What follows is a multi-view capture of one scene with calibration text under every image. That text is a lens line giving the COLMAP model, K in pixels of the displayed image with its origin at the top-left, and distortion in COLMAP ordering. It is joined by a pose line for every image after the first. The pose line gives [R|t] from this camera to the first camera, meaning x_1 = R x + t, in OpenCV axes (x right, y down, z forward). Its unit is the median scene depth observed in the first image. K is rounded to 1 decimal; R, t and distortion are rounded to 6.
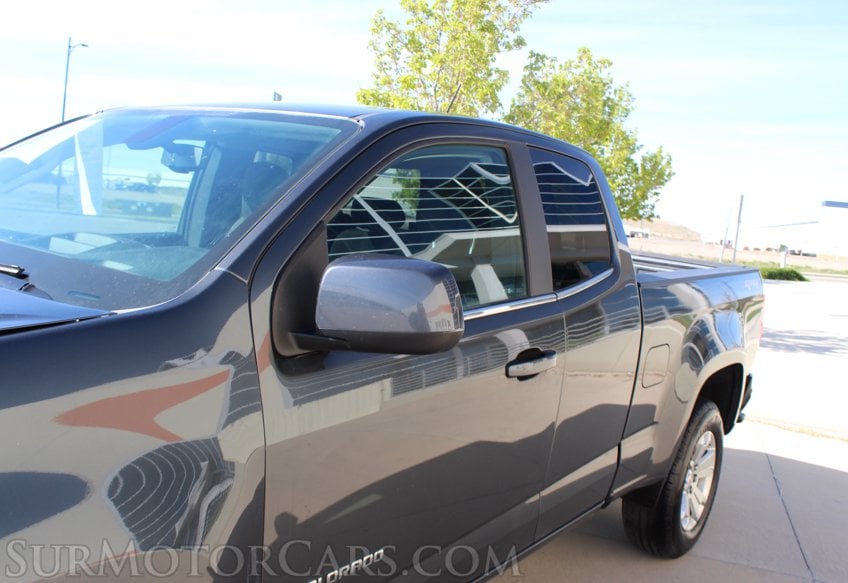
lens RADIAL K [[864.0, 0, 424.0], [0, 864.0, 291.5], [0, 0, 1]] dist [-0.129752, 0.020239]
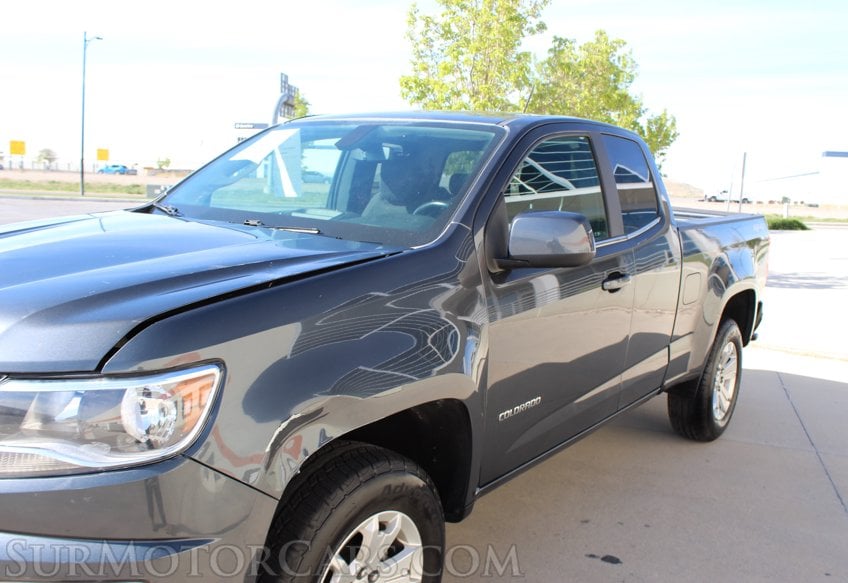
lens RADIAL K [[864.0, 0, 424.0], [0, 864.0, 291.5], [0, 0, 1]] dist [-0.129752, 0.020239]
pose [[0.998624, -0.051989, -0.006817, -0.056318], [0.052190, 0.998069, 0.033687, 0.009461], [0.005052, -0.033996, 0.999409, -0.138612]]
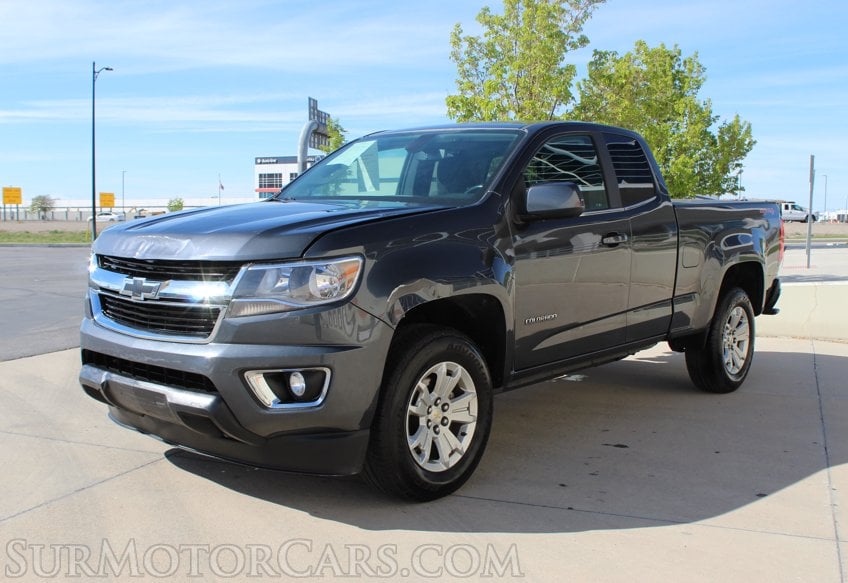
lens RADIAL K [[1045.4, 0, 389.5], [0, 1045.4, 295.3], [0, 0, 1]] dist [-0.130825, 0.031819]
pose [[0.991660, -0.090791, -0.091475, -0.053353], [0.088550, 0.995670, -0.028275, 0.067240], [0.093646, 0.019939, 0.995406, -0.419609]]
